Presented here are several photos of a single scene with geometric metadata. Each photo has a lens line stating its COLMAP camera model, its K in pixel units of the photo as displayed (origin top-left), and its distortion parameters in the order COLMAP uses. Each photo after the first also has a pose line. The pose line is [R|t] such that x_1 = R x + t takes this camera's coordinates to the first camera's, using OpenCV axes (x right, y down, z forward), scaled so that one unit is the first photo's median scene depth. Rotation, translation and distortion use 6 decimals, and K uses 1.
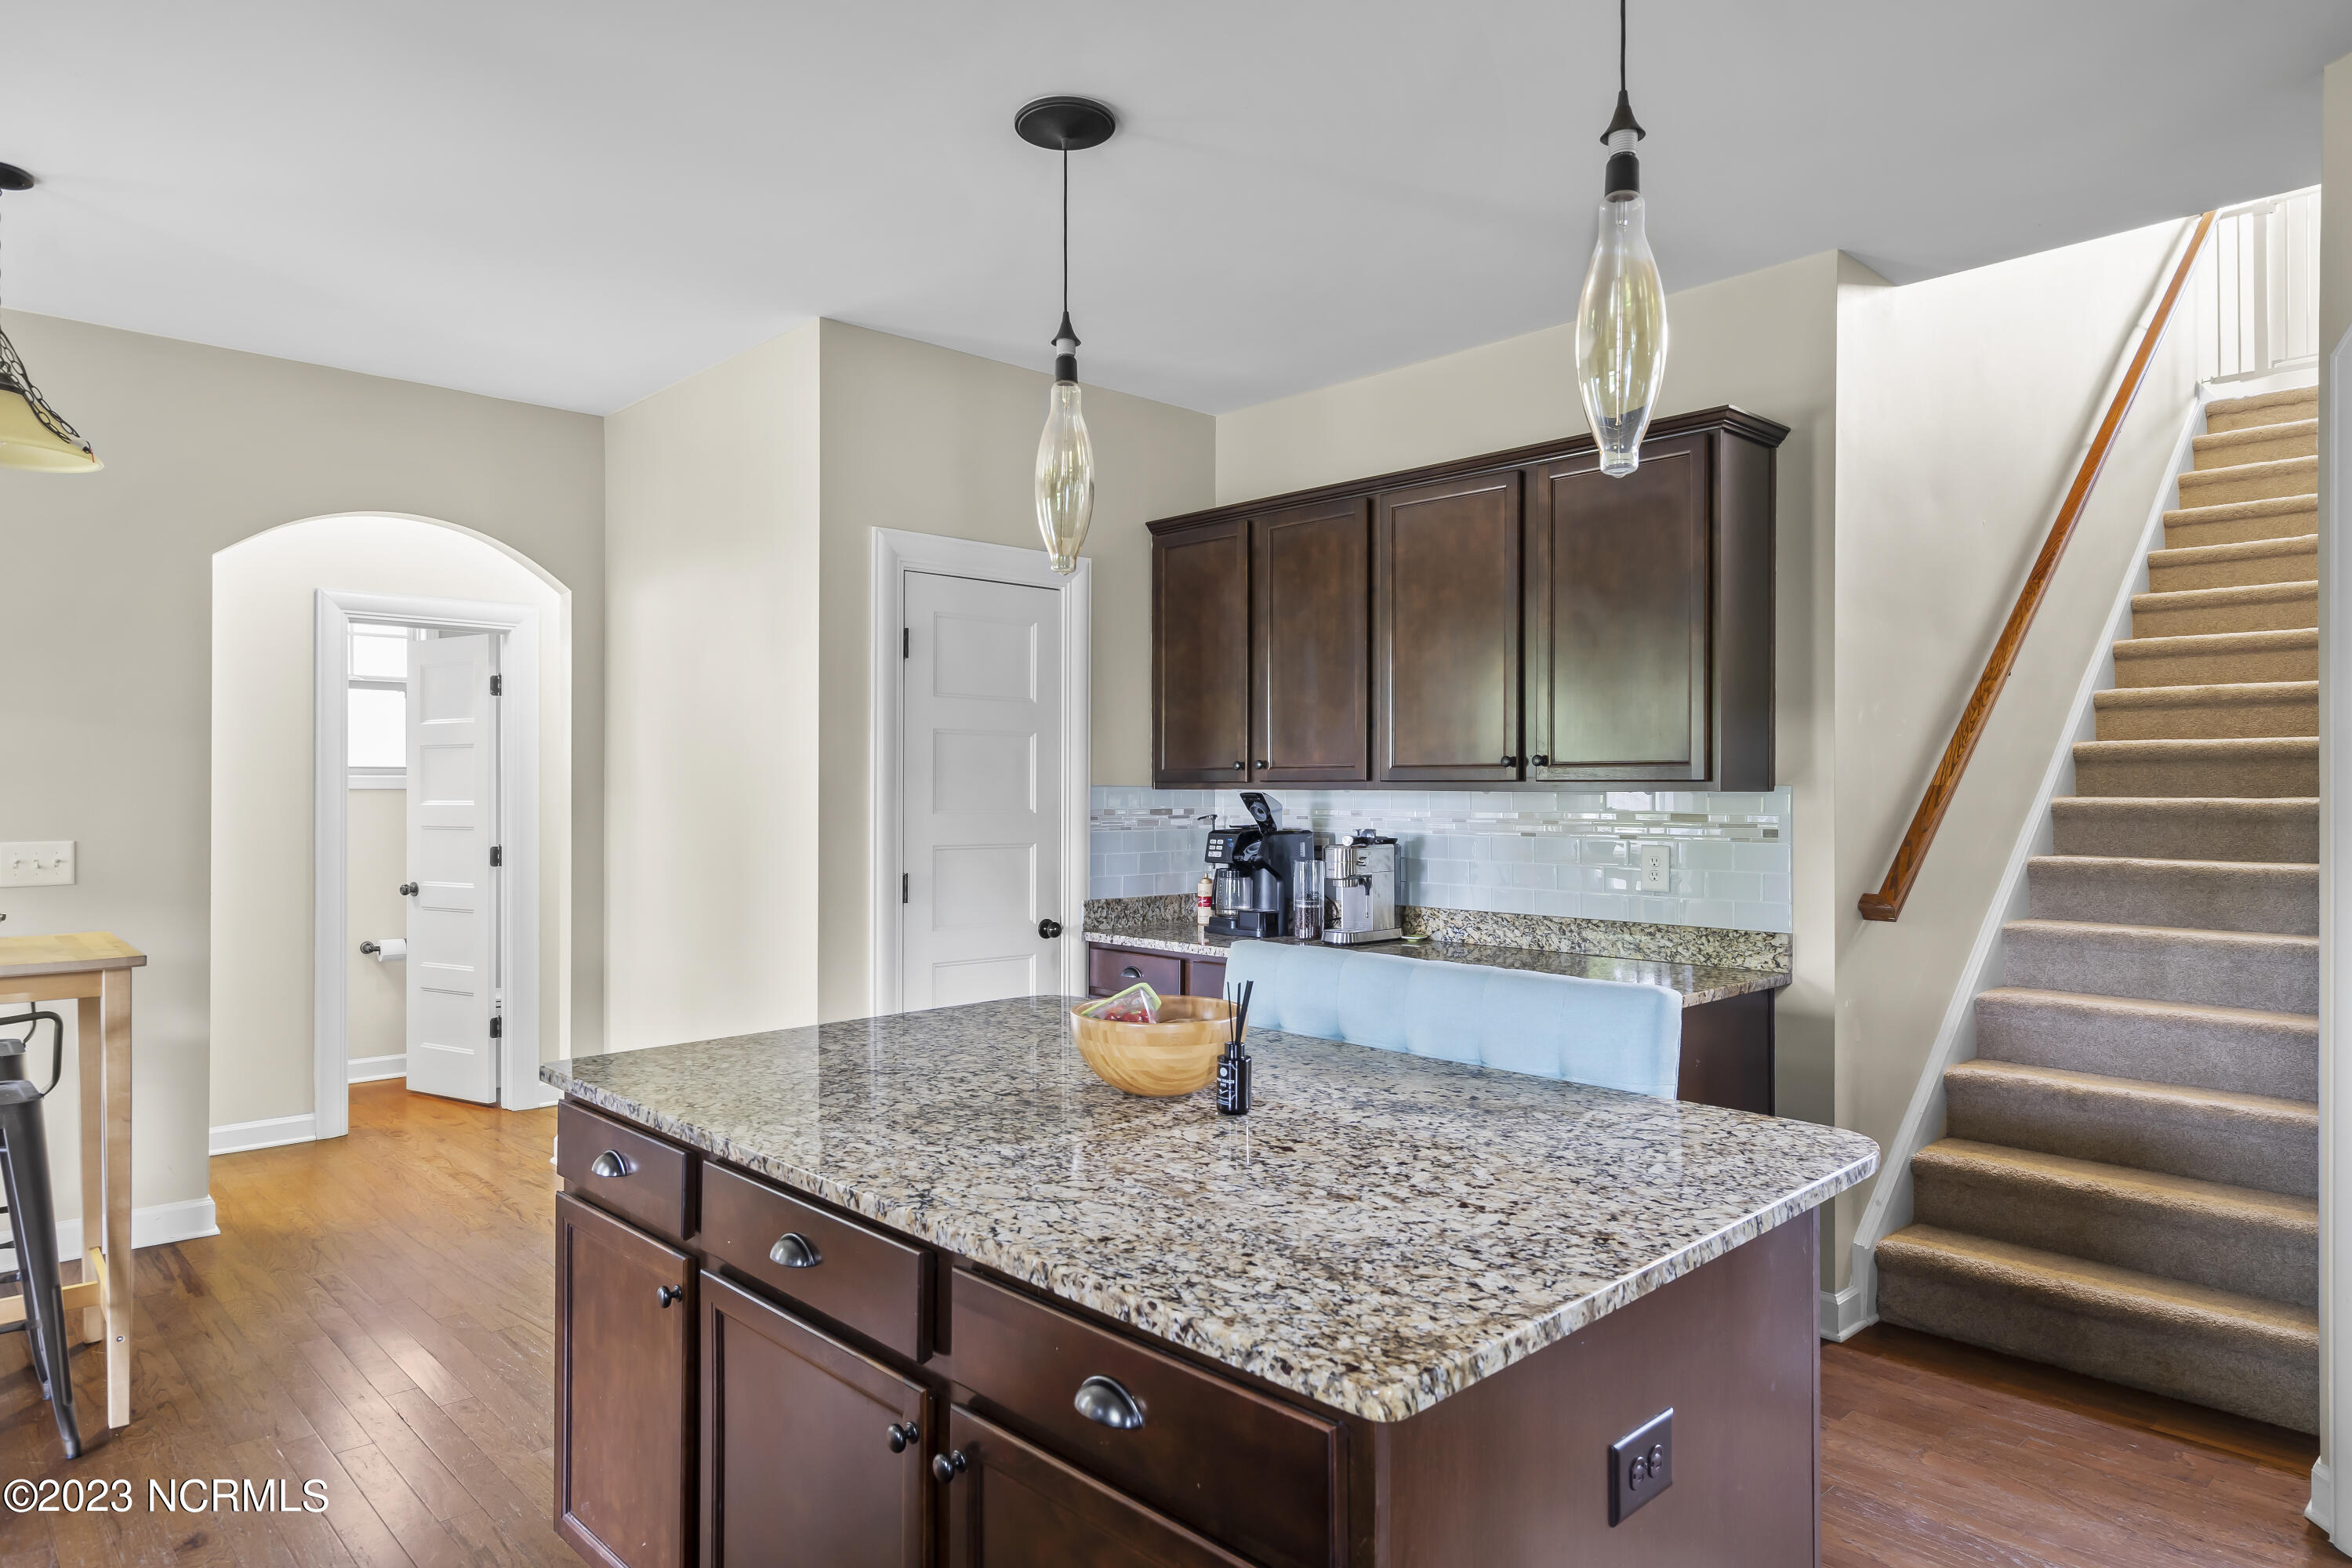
lens RADIAL K [[1411.5, 0, 1180.5], [0, 1411.5, 787.9], [0, 0, 1]] dist [0.005928, 0.000278]
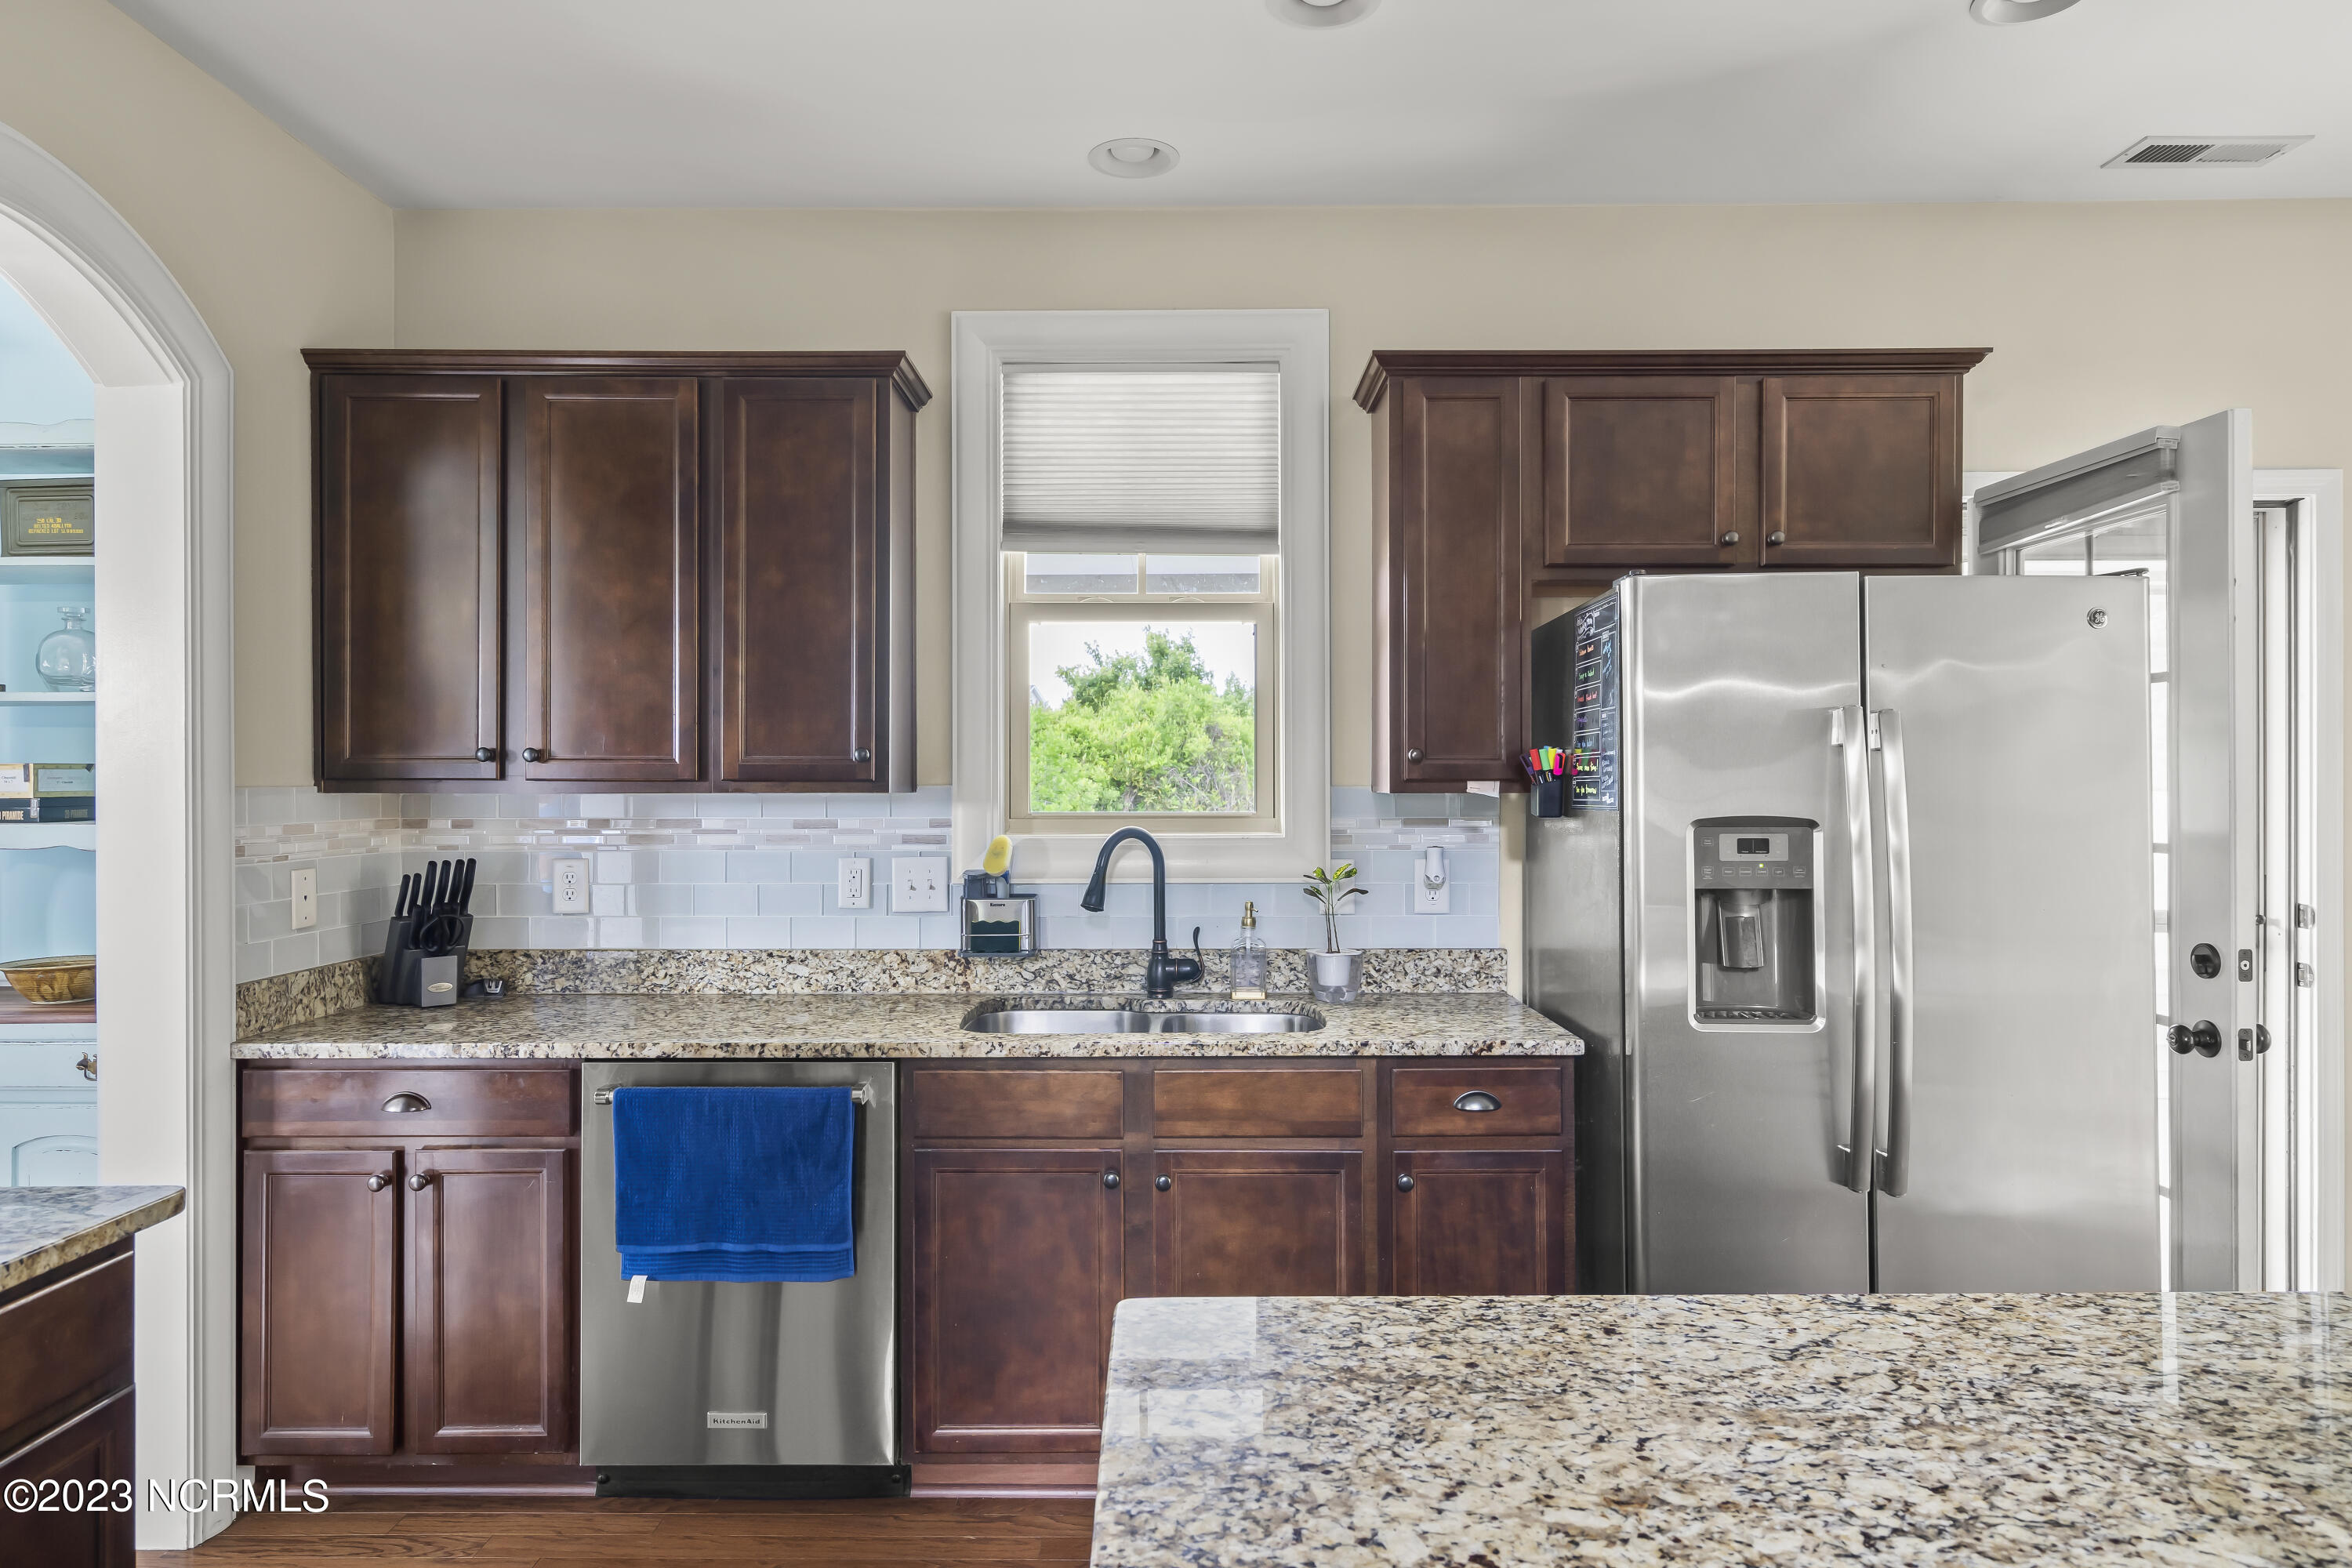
lens RADIAL K [[1411.5, 0, 1161.9], [0, 1411.5, 782.1], [0, 0, 1]] dist [0.005928, 0.000278]
pose [[-0.697501, -0.000686, -0.716584, 0.609098], [0.001827, 0.999995, -0.002735, -0.002590], [0.716582, -0.003217, -0.697496, 1.162682]]
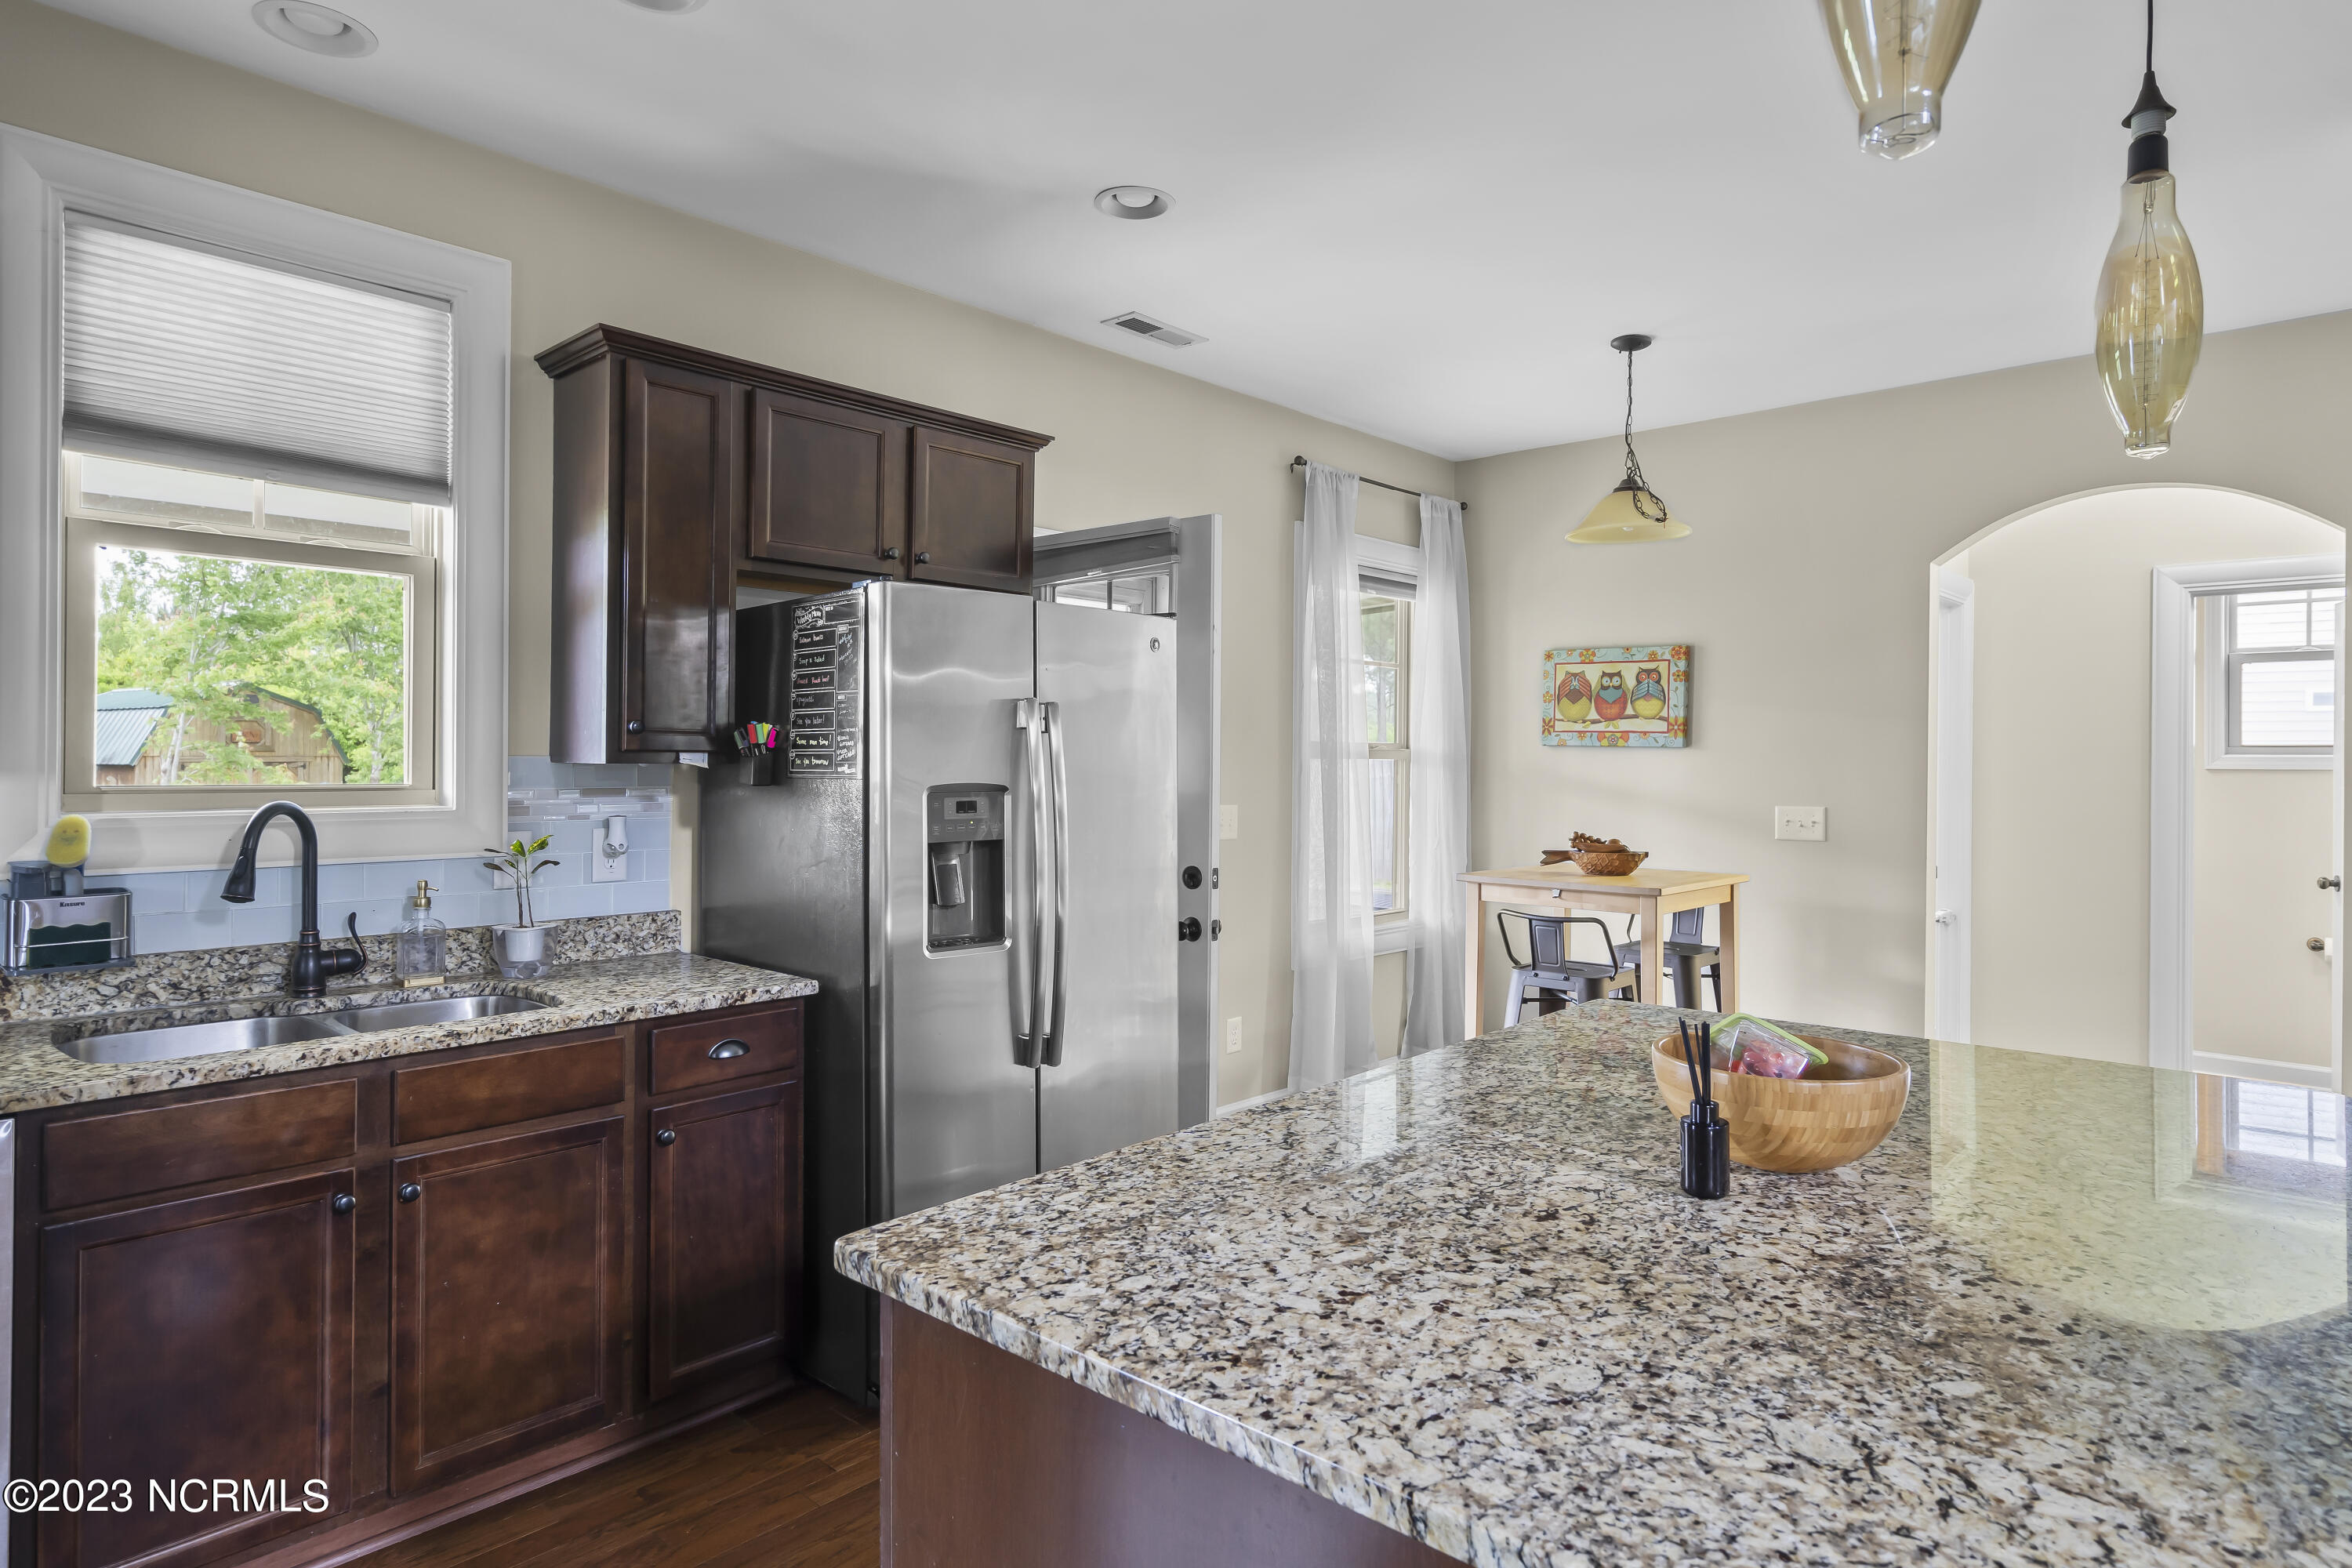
lens RADIAL K [[1314.8, 0, 1159.2], [0, 1314.8, 760.6], [0, 0, 1]] dist [0.003588, 0.001952]
pose [[0.056285, -0.000118, -0.998415, 0.834274], [-0.006284, 0.999980, -0.000473, -0.000461], [0.998395, 0.006301, 0.056283, 0.766070]]
